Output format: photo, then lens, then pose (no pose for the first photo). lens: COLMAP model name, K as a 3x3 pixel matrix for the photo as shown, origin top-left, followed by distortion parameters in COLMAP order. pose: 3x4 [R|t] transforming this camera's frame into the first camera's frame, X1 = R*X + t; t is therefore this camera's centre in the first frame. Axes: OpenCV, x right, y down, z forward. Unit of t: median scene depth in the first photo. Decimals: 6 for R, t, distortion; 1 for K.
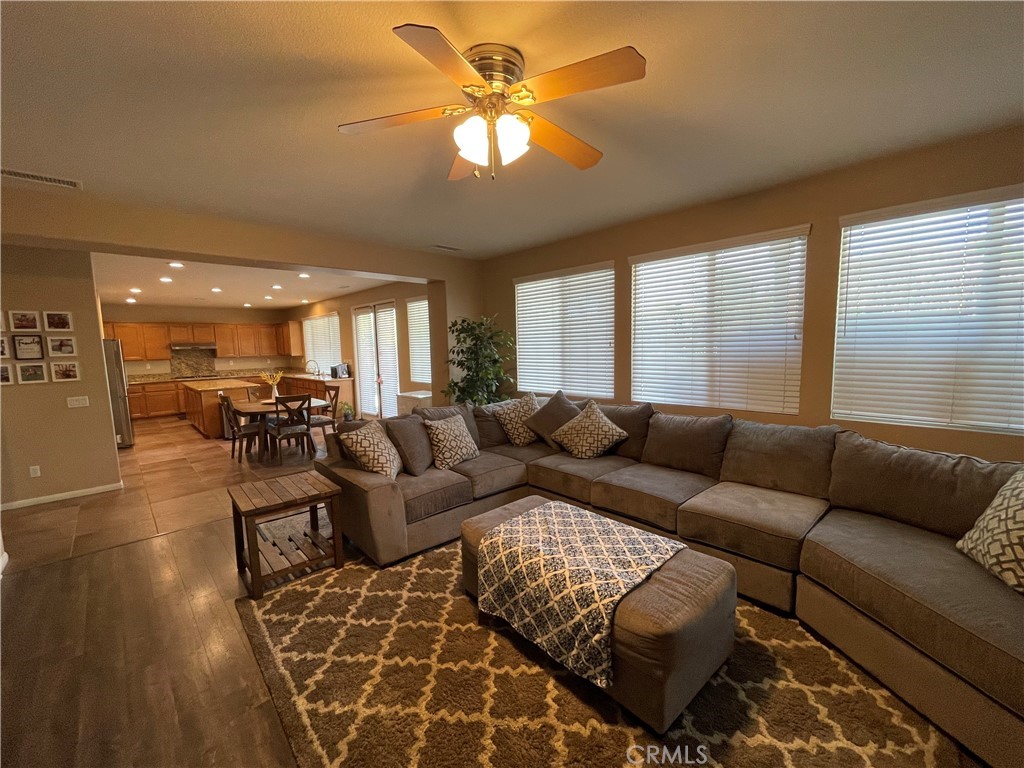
lens RADIAL K [[416.8, 0, 507.1], [0, 416.8, 388.2], [0, 0, 1]] dist [-0.004209, 0.000932]
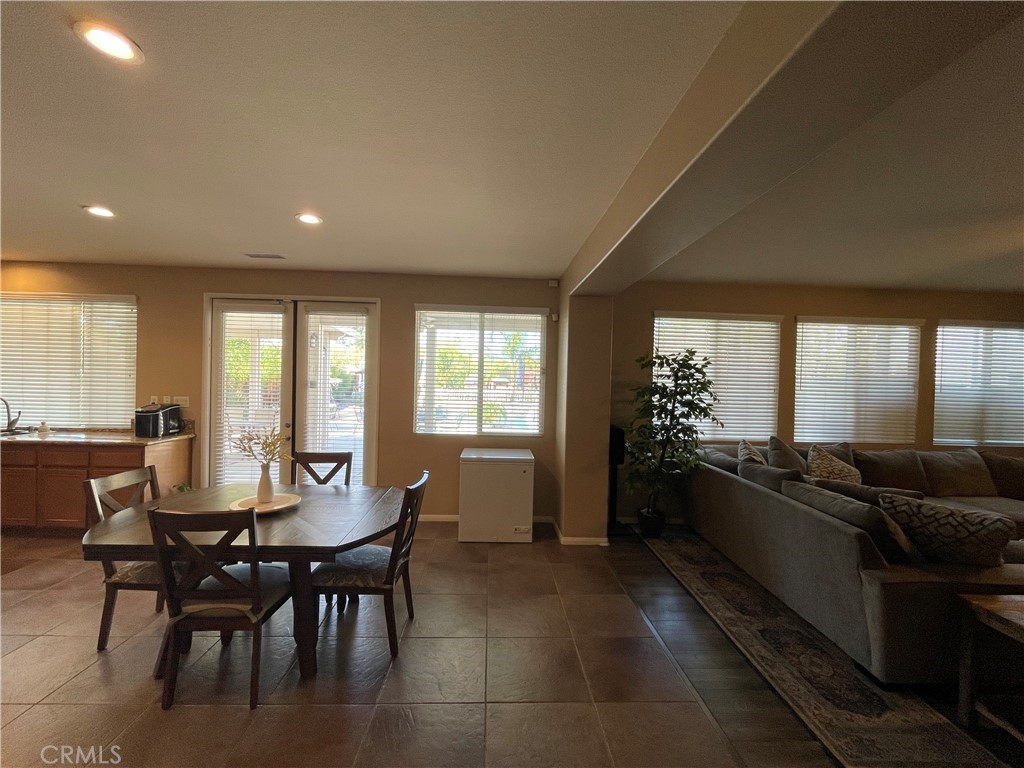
lens RADIAL K [[416.8, 0, 507.0], [0, 416.8, 388.9], [0, 0, 1]] dist [-0.004209, 0.000932]
pose [[0.663050, 0.027427, 0.748073, -1.015706], [0.037834, 0.996823, -0.070082, -0.059804], [-0.747619, 0.074771, 0.659906, 0.804549]]
